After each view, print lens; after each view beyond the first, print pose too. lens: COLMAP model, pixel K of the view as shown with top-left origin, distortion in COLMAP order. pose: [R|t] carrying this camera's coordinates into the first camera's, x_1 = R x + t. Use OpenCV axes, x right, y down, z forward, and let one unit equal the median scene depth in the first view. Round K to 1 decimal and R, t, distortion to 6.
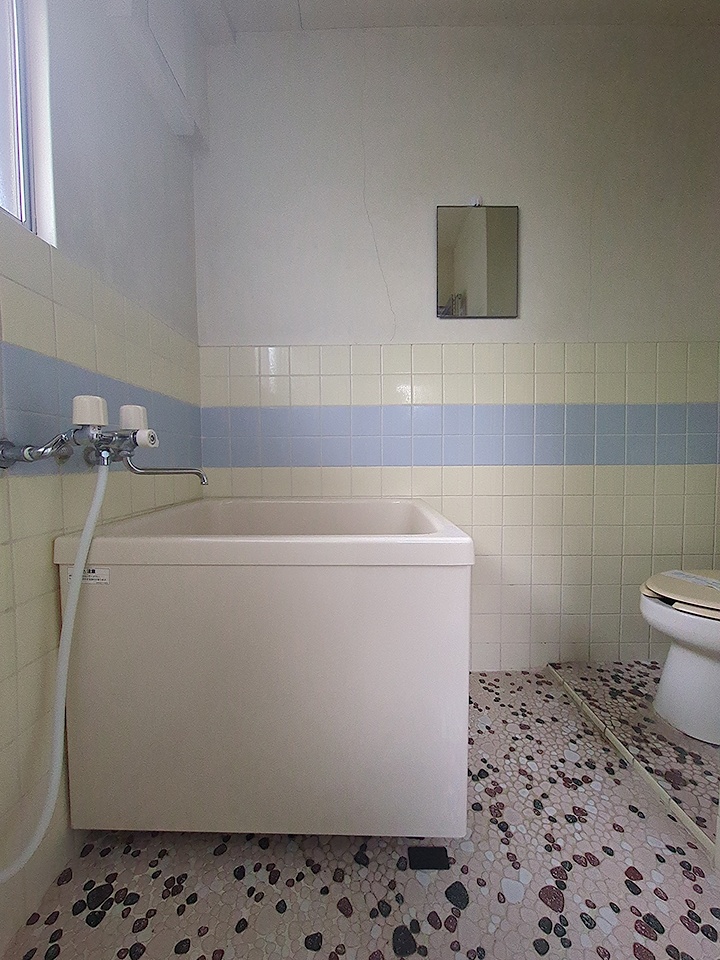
lens RADIAL K [[375.0, 0, 363.4], [0, 375.0, 476.8], [0, 0, 1]] dist [-0.006657, -0.000496]
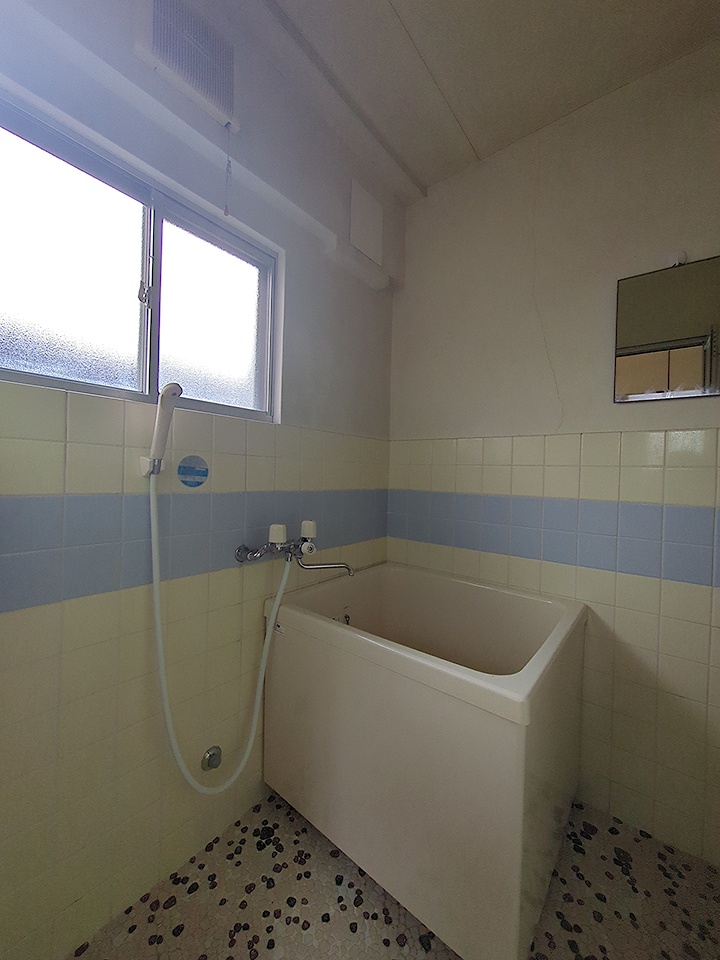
lens RADIAL K [[375.0, 0, 363.4], [0, 375.0, 476.8], [0, 0, 1]] dist [-0.006657, -0.000496]
pose [[0.786296, 0.035039, -0.616855, 0.522466], [-0.062998, 0.997734, -0.023629, -0.363893], [0.614630, 0.057440, 0.786722, -0.083789]]
